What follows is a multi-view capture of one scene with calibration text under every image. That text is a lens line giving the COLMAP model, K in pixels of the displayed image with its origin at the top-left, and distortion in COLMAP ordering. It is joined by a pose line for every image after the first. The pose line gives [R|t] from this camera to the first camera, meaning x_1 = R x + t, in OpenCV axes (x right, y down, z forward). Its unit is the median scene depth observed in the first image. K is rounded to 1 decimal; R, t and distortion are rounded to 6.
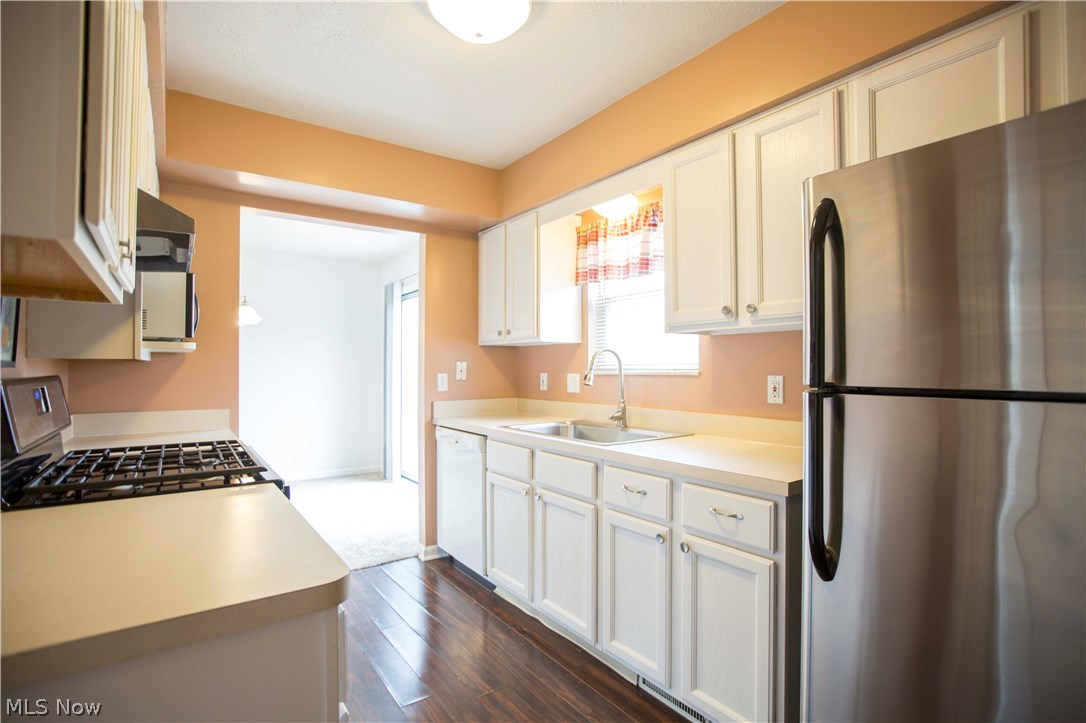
lens RADIAL K [[519.1, 0, 543.0], [0, 519.1, 361.5], [0, 0, 1]] dist [-0.063096, 0.030210]
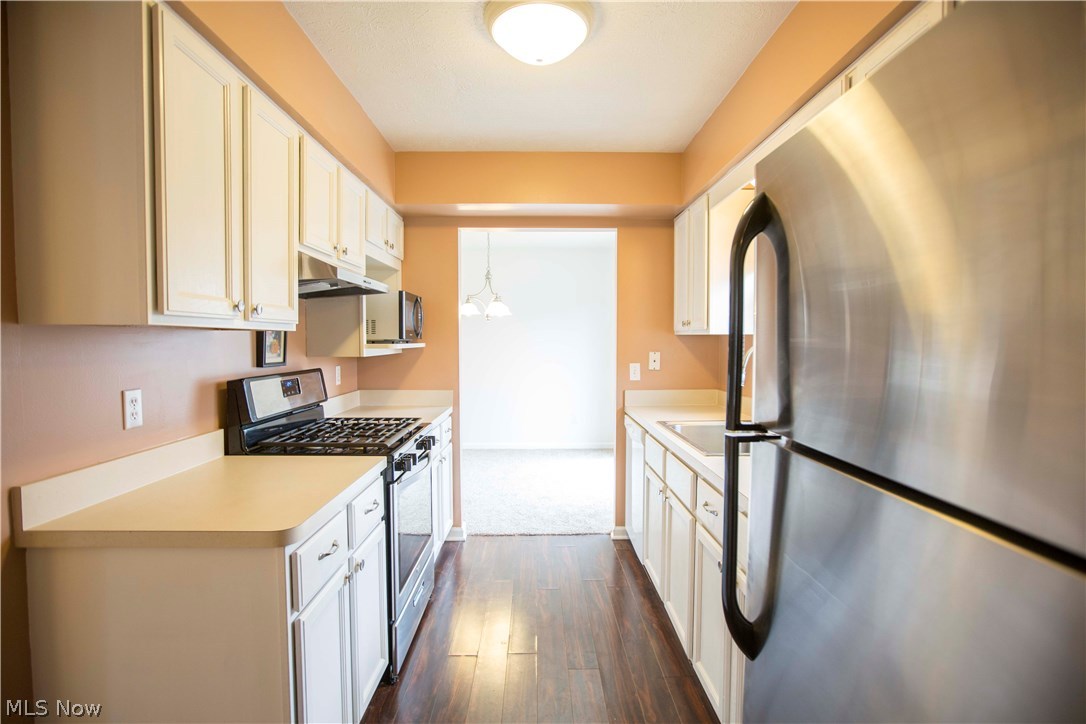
lens RADIAL K [[526.9, 0, 547.4], [0, 526.9, 362.5], [0, 0, 1]] dist [-0.062010, 0.033583]
pose [[0.821772, 0.024441, -0.569292, 0.265400], [0.007062, 0.998566, 0.053064, -0.036212], [0.569773, -0.047627, 0.820421, 0.049316]]
